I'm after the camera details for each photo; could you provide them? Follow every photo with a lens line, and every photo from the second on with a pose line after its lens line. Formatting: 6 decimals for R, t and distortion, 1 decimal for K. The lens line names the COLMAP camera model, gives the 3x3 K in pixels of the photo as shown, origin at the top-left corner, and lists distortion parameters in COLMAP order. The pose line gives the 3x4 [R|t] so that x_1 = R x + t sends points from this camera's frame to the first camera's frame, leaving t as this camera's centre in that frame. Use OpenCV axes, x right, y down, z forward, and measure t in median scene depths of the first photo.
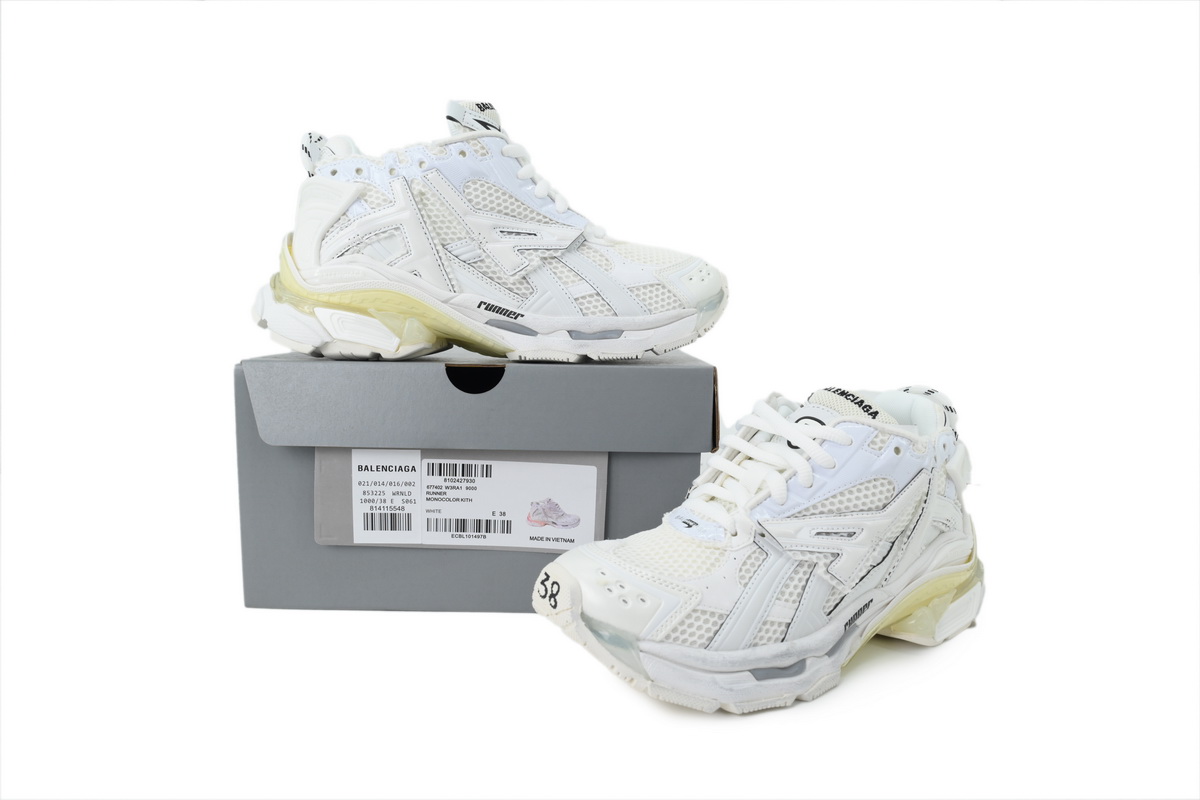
lens RADIAL K [[816.4, 0, 601.4], [0, 816.4, 396.8], [0, 0, 1]] dist [0.003562, -0.001208]
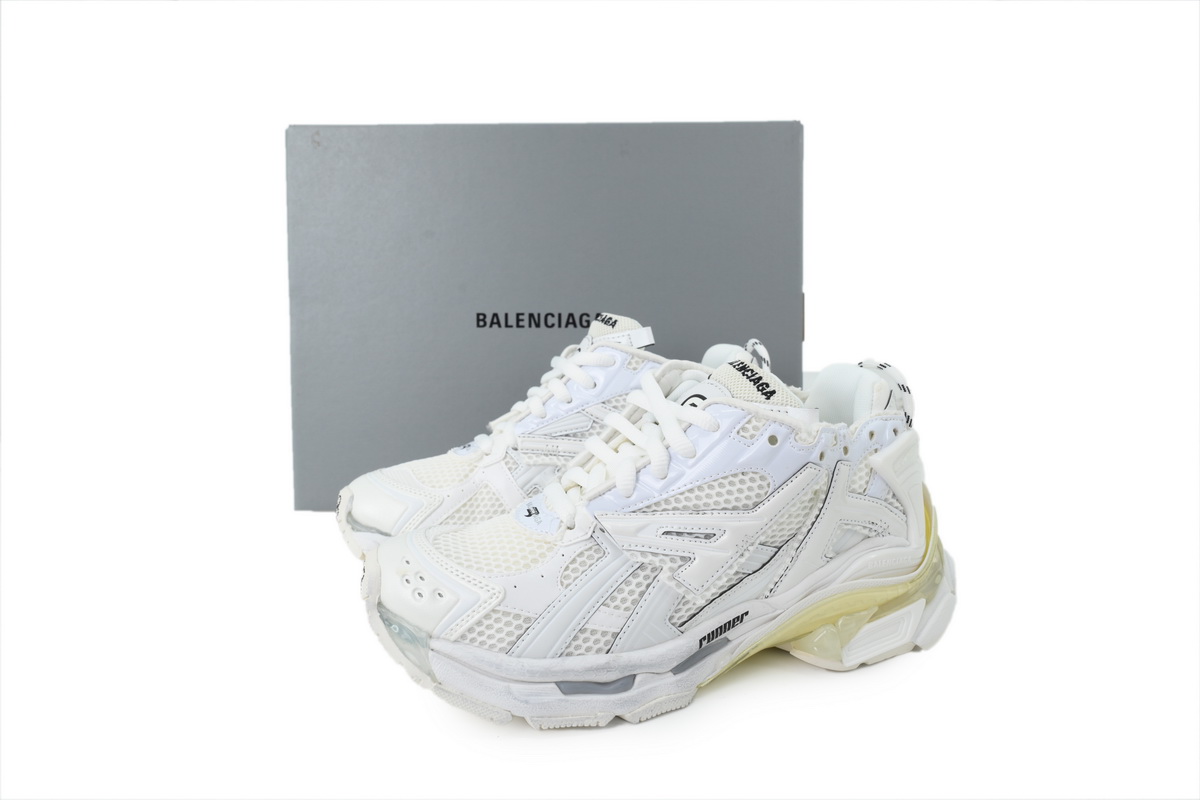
lens RADIAL K [[816.4, 0, 598.7], [0, 816.4, 403.2], [0, 0, 1]] dist [0.003562, -0.001208]
pose [[0.969514, 0.028345, -0.243391, 0.402912], [-0.012582, 0.997735, 0.066076, -0.024577], [0.244712, -0.061000, 0.967675, 0.160076]]
